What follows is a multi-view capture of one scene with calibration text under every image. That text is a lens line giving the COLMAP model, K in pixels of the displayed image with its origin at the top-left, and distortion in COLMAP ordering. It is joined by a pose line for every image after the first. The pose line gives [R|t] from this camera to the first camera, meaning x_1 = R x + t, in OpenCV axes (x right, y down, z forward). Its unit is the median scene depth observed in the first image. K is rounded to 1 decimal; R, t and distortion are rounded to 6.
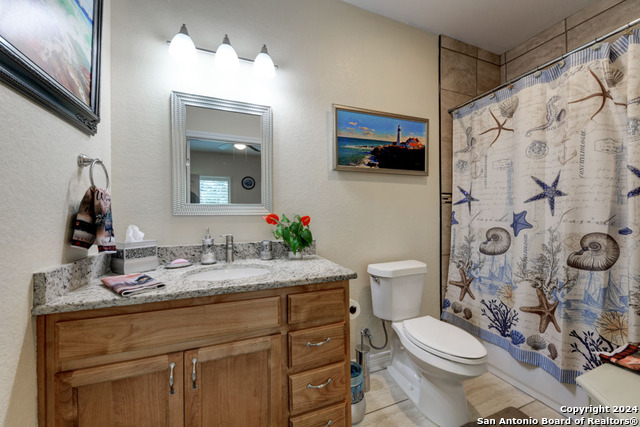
lens RADIAL K [[250.2, 0, 321.0], [0, 250.2, 212.4], [0, 0, 1]] dist [-0.001895, -0.000636]
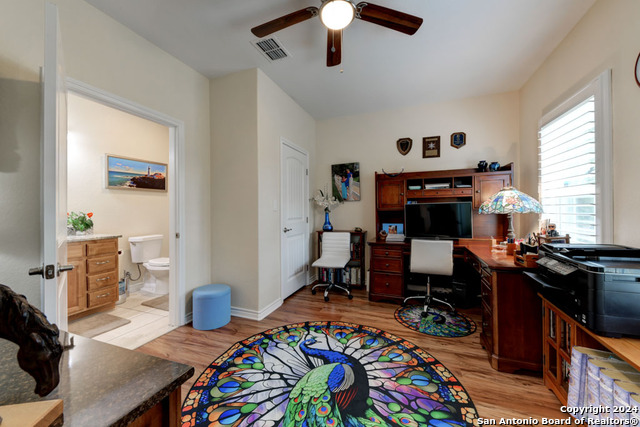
lens RADIAL K [[250.2, 0, 323.1], [0, 250.2, 209.9], [0, 0, 1]] dist [-0.001895, -0.000636]
pose [[0.676328, 0.002028, 0.736598, -0.229476], [0.005682, 0.999952, -0.007970, 0.015458], [-0.736579, 0.009575, 0.676284, -1.478381]]
